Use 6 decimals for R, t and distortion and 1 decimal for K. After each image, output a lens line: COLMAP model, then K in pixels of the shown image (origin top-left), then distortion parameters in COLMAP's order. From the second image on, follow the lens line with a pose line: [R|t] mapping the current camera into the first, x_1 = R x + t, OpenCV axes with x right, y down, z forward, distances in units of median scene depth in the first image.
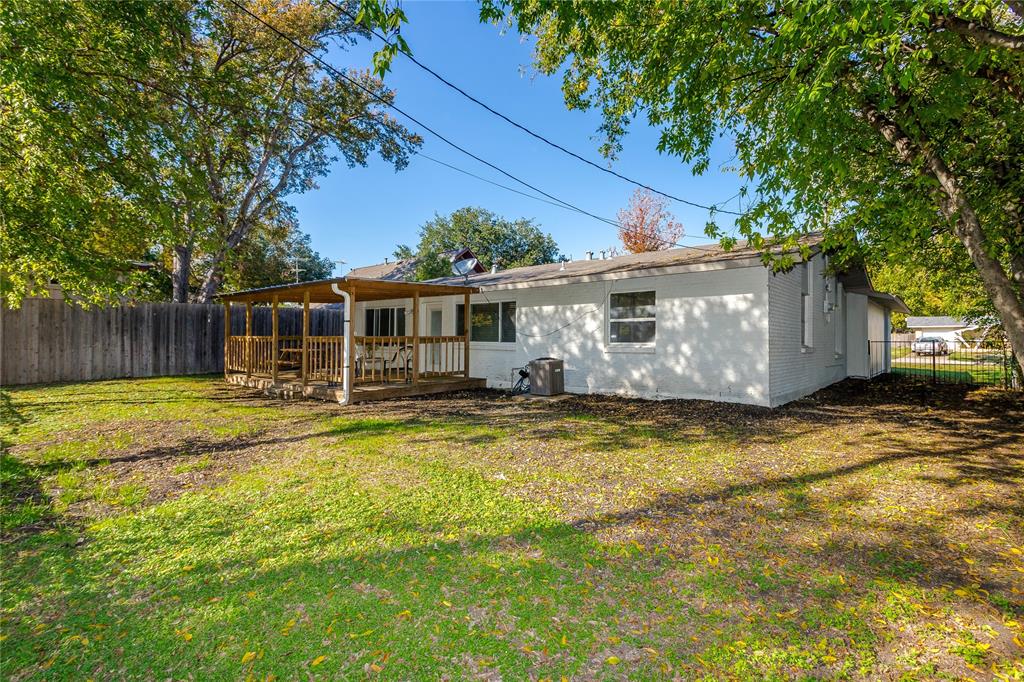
lens RADIAL K [[494.8, 0, 510.1], [0, 494.8, 339.0], [0, 0, 1]] dist [-0.000745, -0.000078]
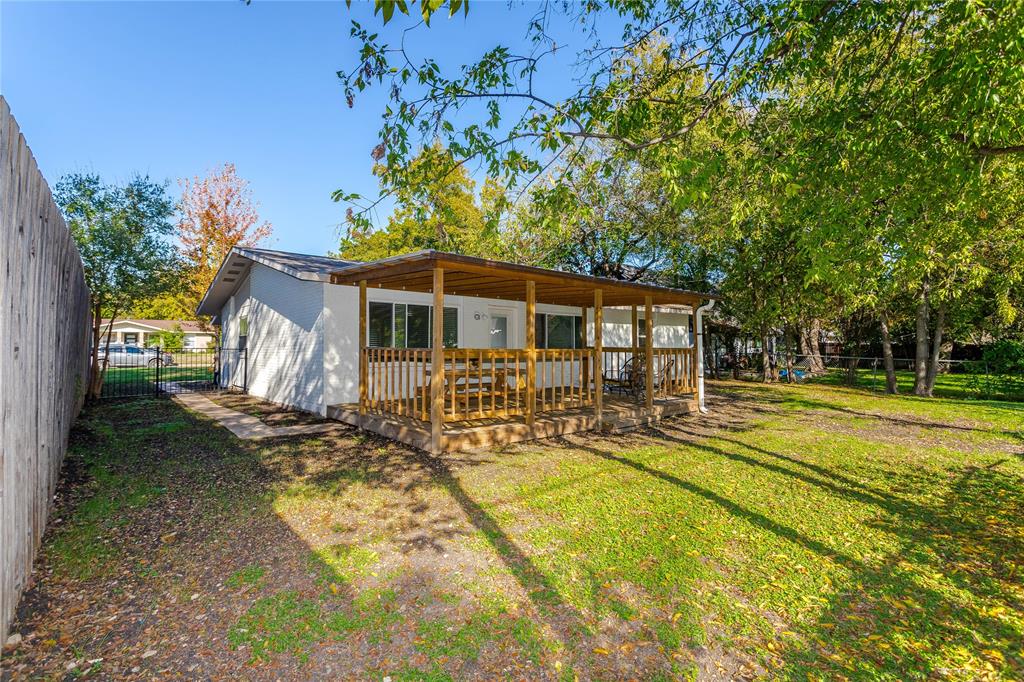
lens RADIAL K [[494.8, 0, 510.1], [0, 494.8, 339.0], [0, 0, 1]] dist [-0.000745, -0.000078]
pose [[0.165527, 0.014908, 0.986093, -0.936933], [-0.000223, 0.999886, -0.015079, -0.005591], [-0.986205, 0.002276, 0.165512, 0.792203]]
